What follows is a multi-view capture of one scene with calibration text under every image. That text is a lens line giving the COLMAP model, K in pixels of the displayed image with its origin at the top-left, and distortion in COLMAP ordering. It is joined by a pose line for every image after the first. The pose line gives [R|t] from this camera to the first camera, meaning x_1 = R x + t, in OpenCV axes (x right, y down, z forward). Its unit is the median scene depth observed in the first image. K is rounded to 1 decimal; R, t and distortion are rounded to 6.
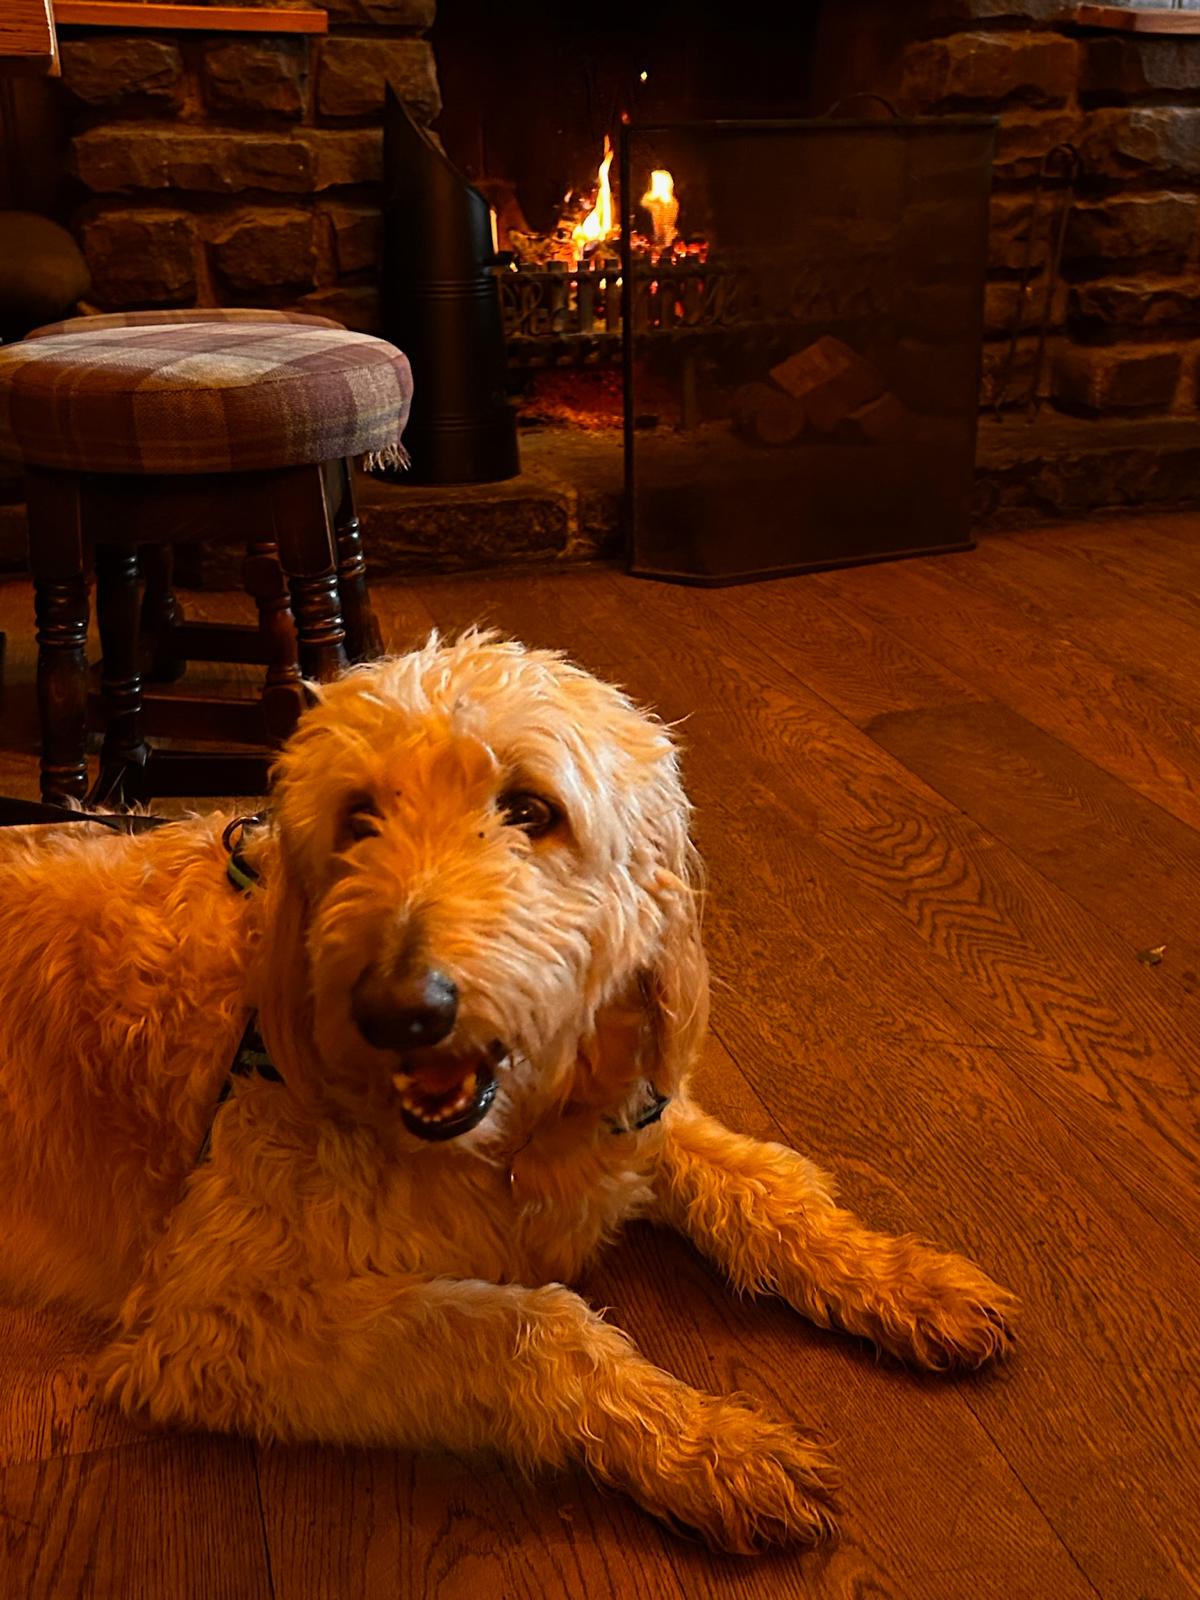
lens RADIAL K [[1710.8, 0, 596.8], [0, 1710.8, 790.1], [0, 0, 1]] dist [0.024697, 0.000000]
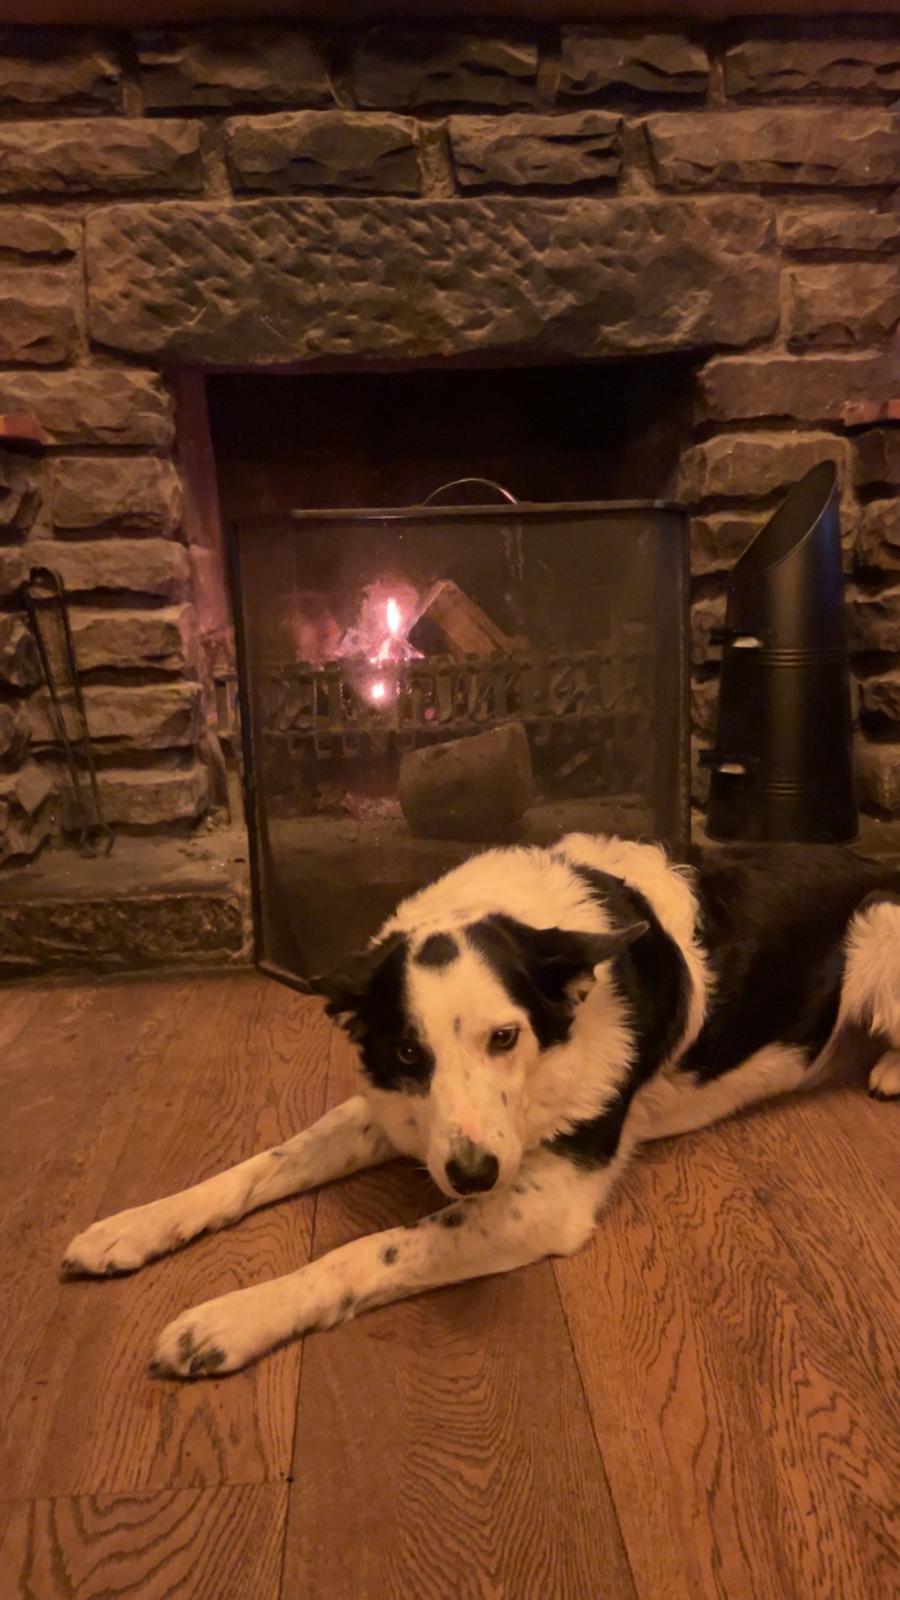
lens RADIAL K [[1217.1, 0, 464.5], [0, 1217.1, 808.7], [0, 0, 1]] dist [0.015630, -0.003938]
pose [[0.973281, 0.015273, -0.229107, 0.234196], [-0.059711, 0.980293, -0.188310, -0.090665], [0.221716, 0.196959, 0.955013, 0.345203]]
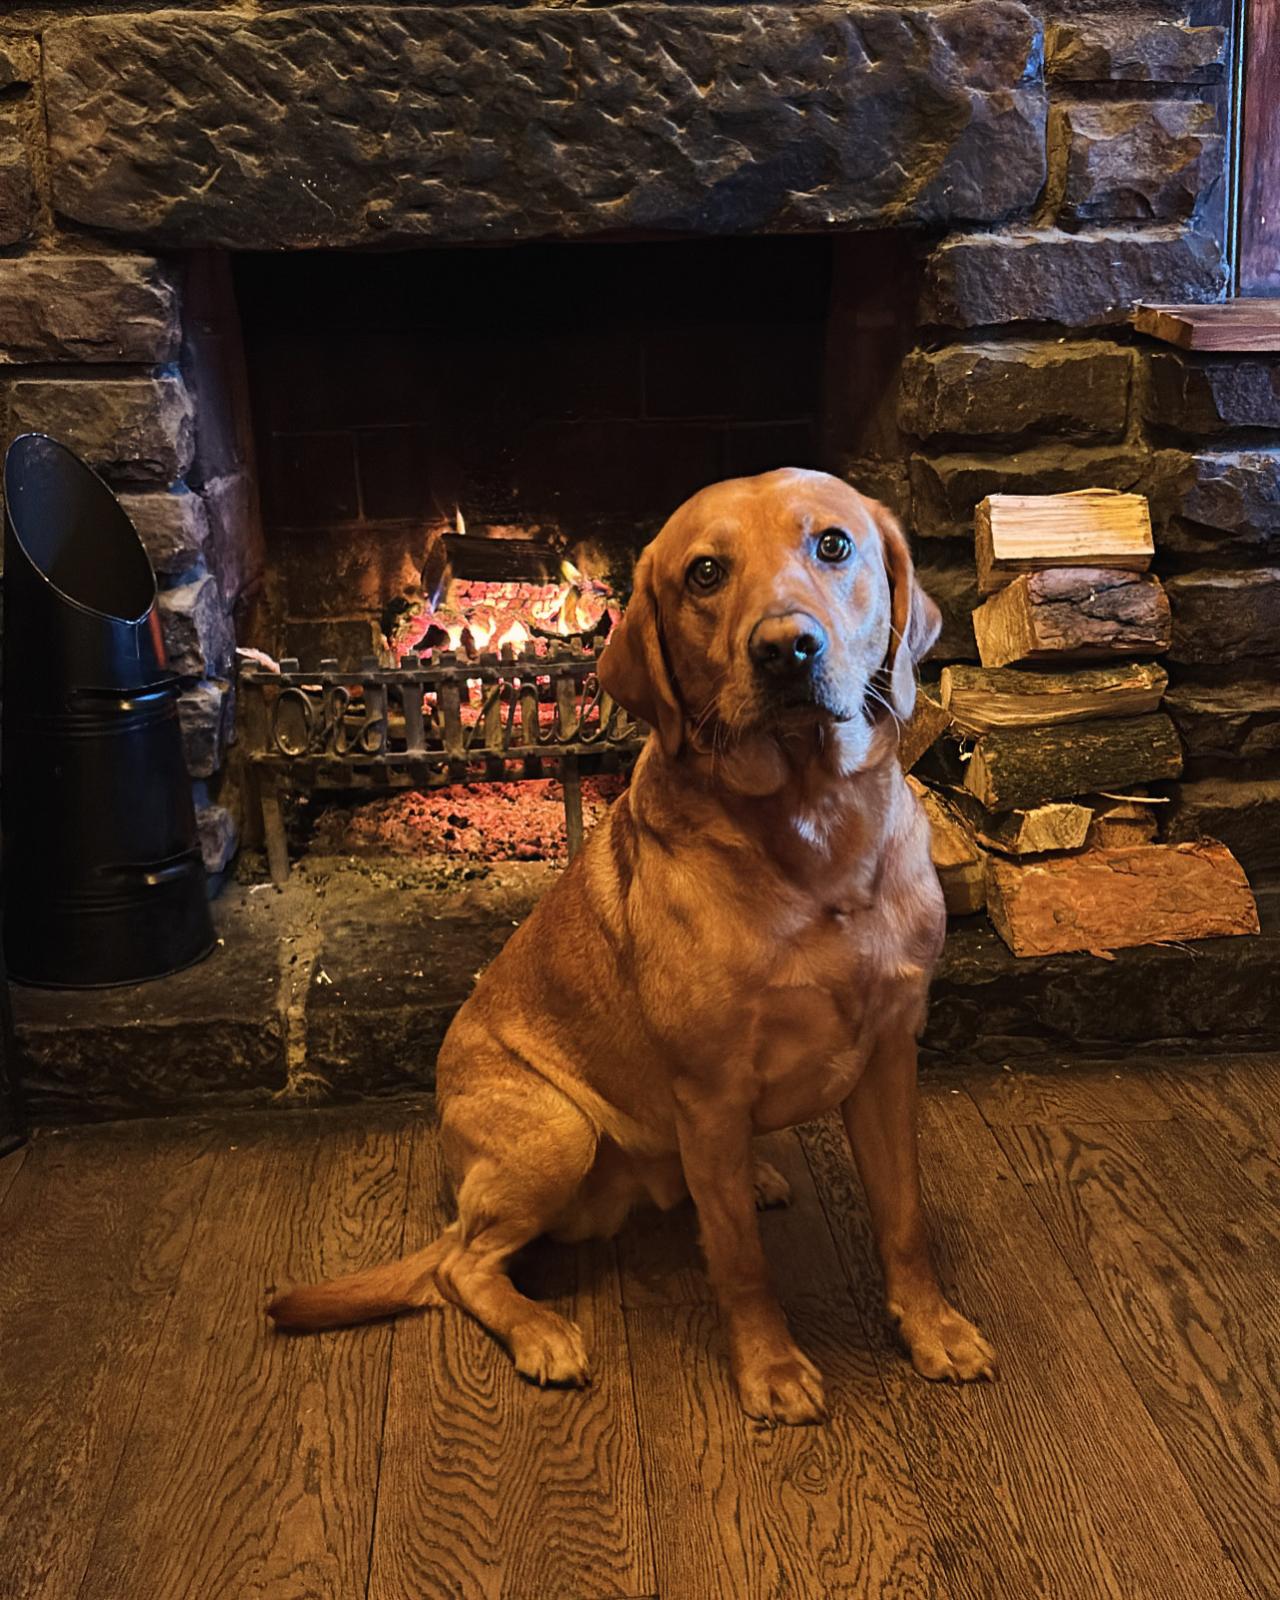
lens RADIAL K [[1736.7, 0, 651.4], [0, 1736.7, 806.2], [0, 0, 1]] dist [0.014985, 0.000000]
pose [[0.975500, 0.043901, -0.215575, 0.252767], [-0.063240, 0.994487, -0.083645, -0.189471], [0.210714, 0.095229, 0.972898, 0.310340]]
